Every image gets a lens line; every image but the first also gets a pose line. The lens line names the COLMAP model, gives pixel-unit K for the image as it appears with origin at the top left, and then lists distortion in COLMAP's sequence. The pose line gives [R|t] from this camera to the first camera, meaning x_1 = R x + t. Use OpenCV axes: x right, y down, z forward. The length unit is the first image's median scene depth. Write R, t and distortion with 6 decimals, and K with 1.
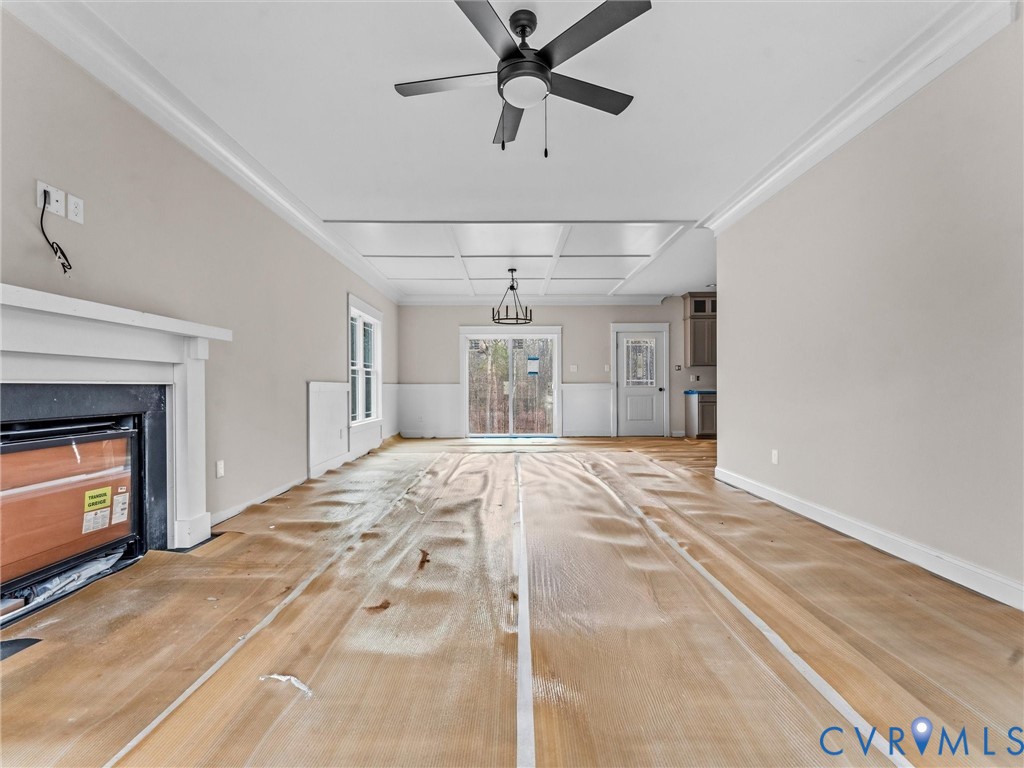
lens RADIAL K [[461.8, 0, 512.0], [0, 461.8, 384.0], [0, 0, 1]] dist [0.001867, -0.000060]
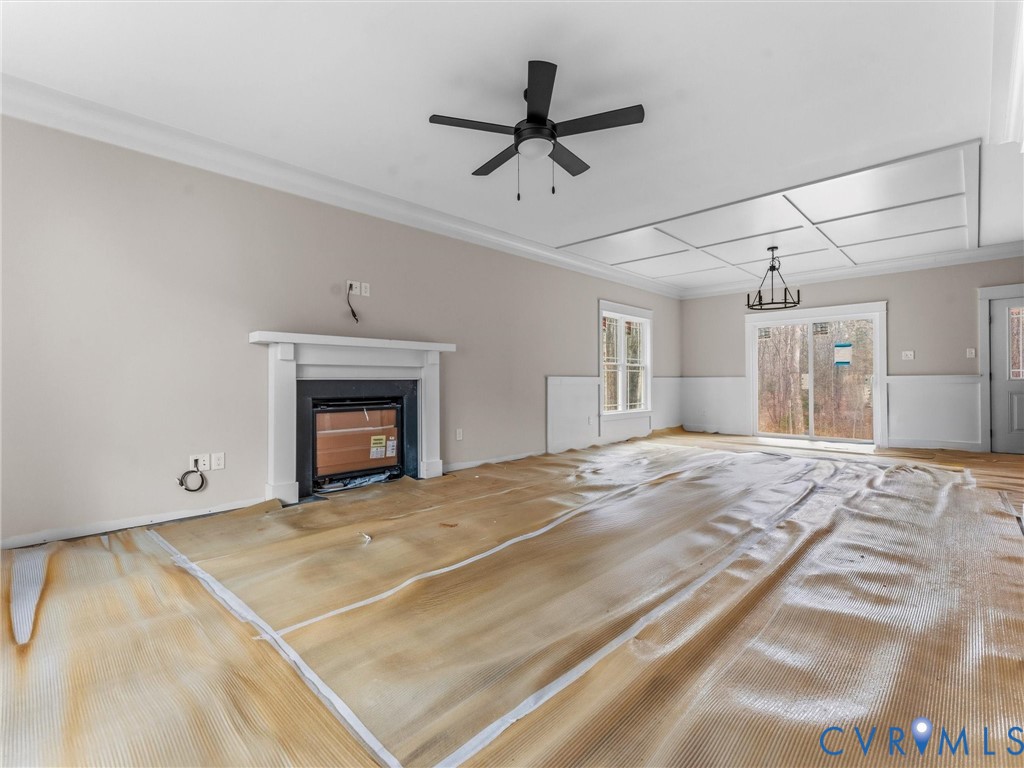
lens RADIAL K [[461.8, 0, 512.0], [0, 461.8, 384.0], [0, 0, 1]] dist [0.001867, -0.000060]
pose [[0.715862, 0.004132, -0.698229, 0.383222], [0.006643, 0.999897, 0.012729, -0.001814], [0.698210, -0.013750, 0.715761, 0.020099]]
